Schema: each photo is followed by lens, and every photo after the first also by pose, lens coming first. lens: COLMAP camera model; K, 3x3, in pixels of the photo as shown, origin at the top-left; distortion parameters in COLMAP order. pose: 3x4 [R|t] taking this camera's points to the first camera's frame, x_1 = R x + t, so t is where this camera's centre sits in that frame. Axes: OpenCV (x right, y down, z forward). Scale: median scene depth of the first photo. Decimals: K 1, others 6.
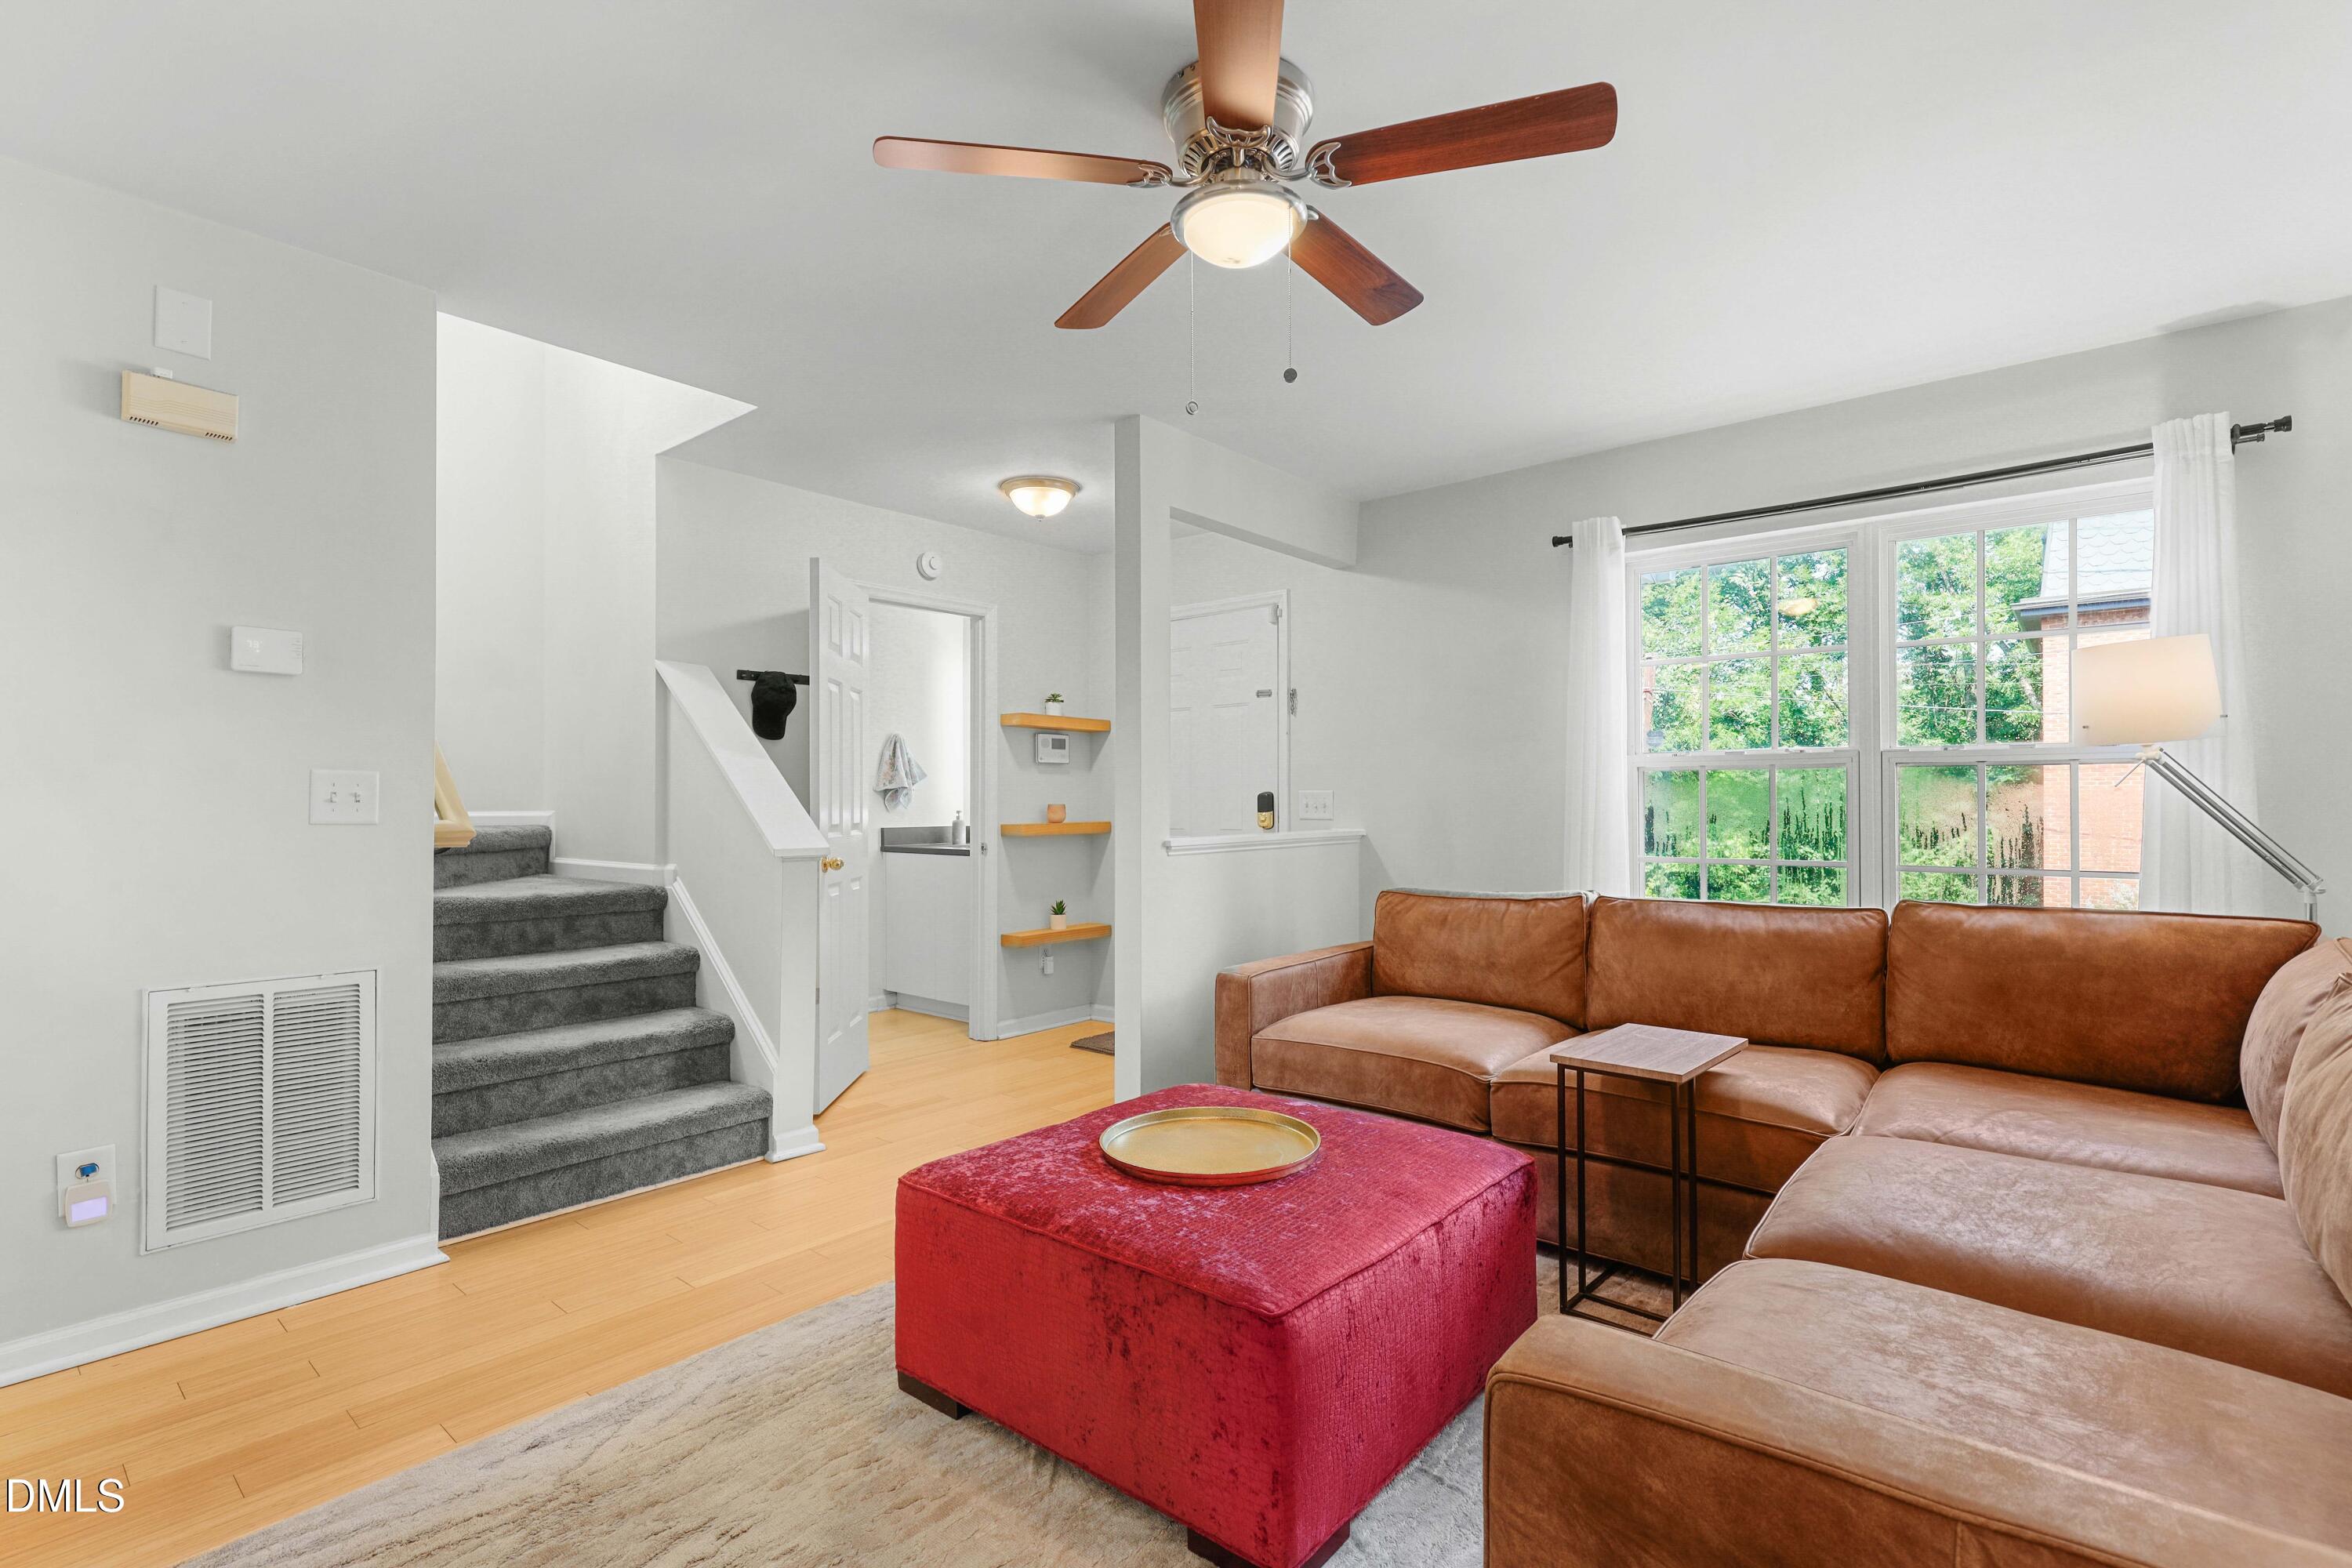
lens RADIAL K [[1078.0, 0, 1176.0], [0, 1078.0, 784.0], [0, 0, 1]] dist [-0.000017, 0.000102]
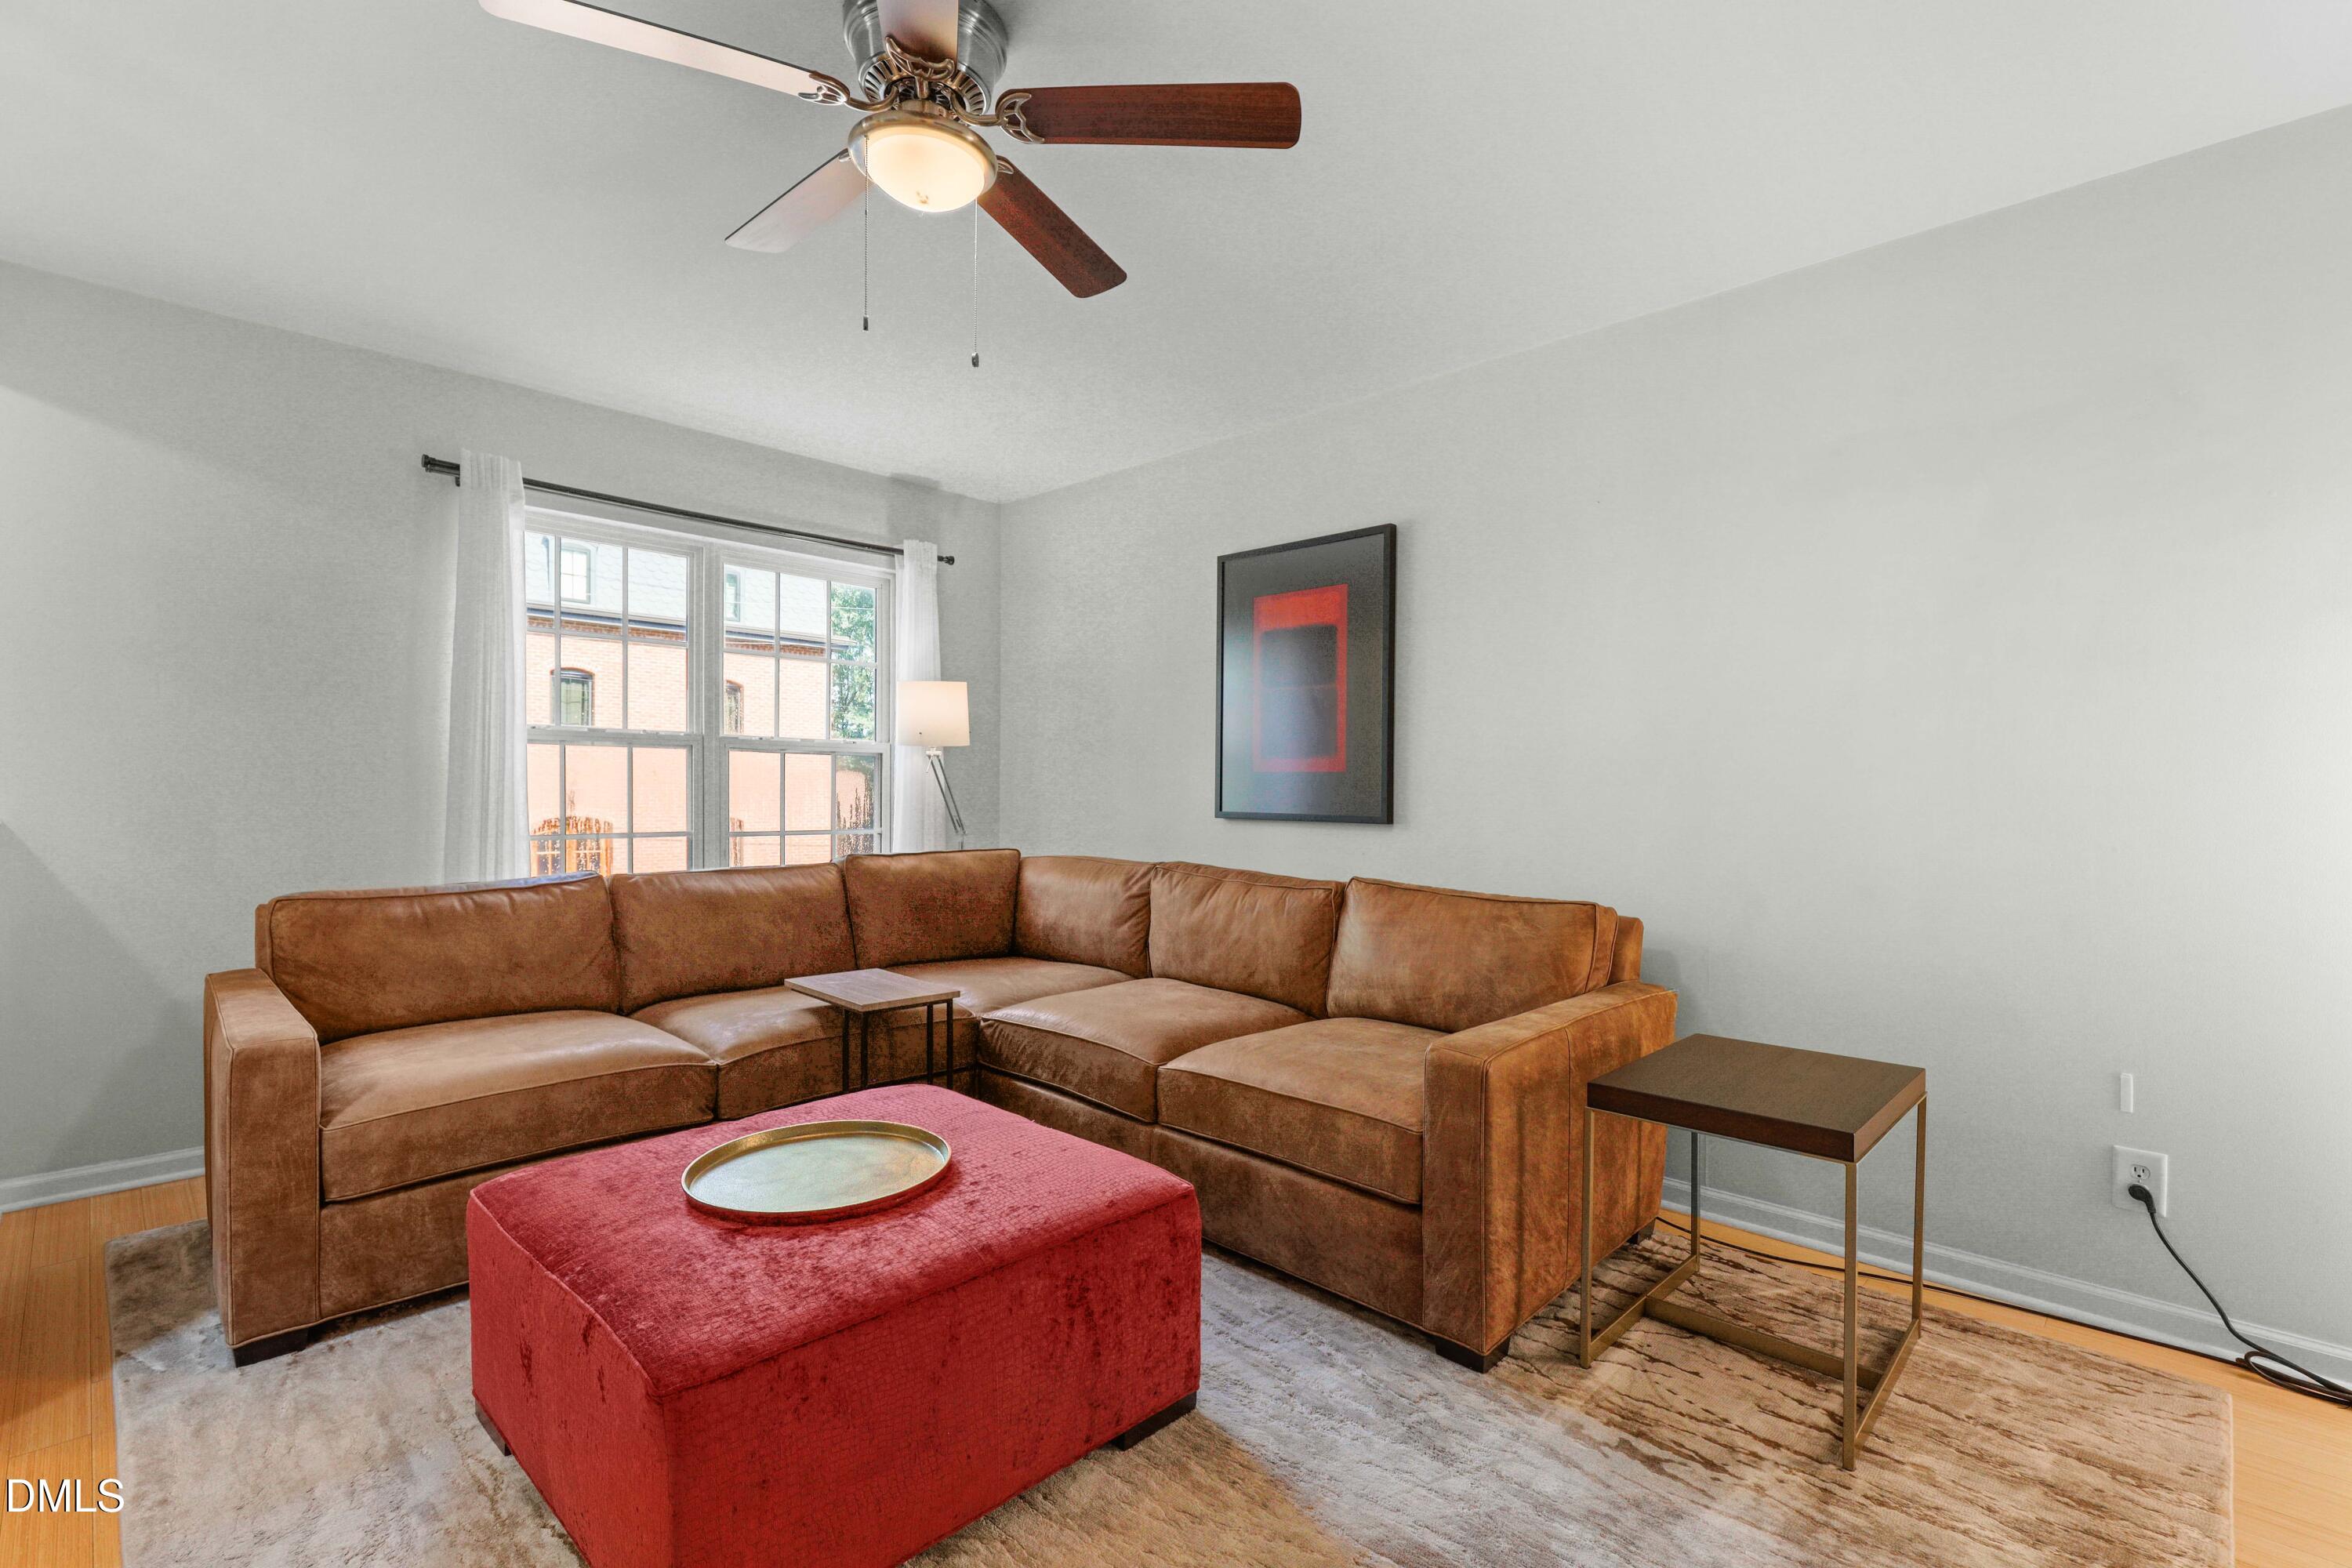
lens RADIAL K [[1078.0, 0, 1176.0], [0, 1078.0, 784.0], [0, 0, 1]] dist [-0.000017, 0.000102]
pose [[0.060233, 0.002550, 0.998181, -0.561095], [-0.028066, 0.999606, -0.000860, 0.010690], [-0.997790, -0.027963, 0.060281, 0.458706]]
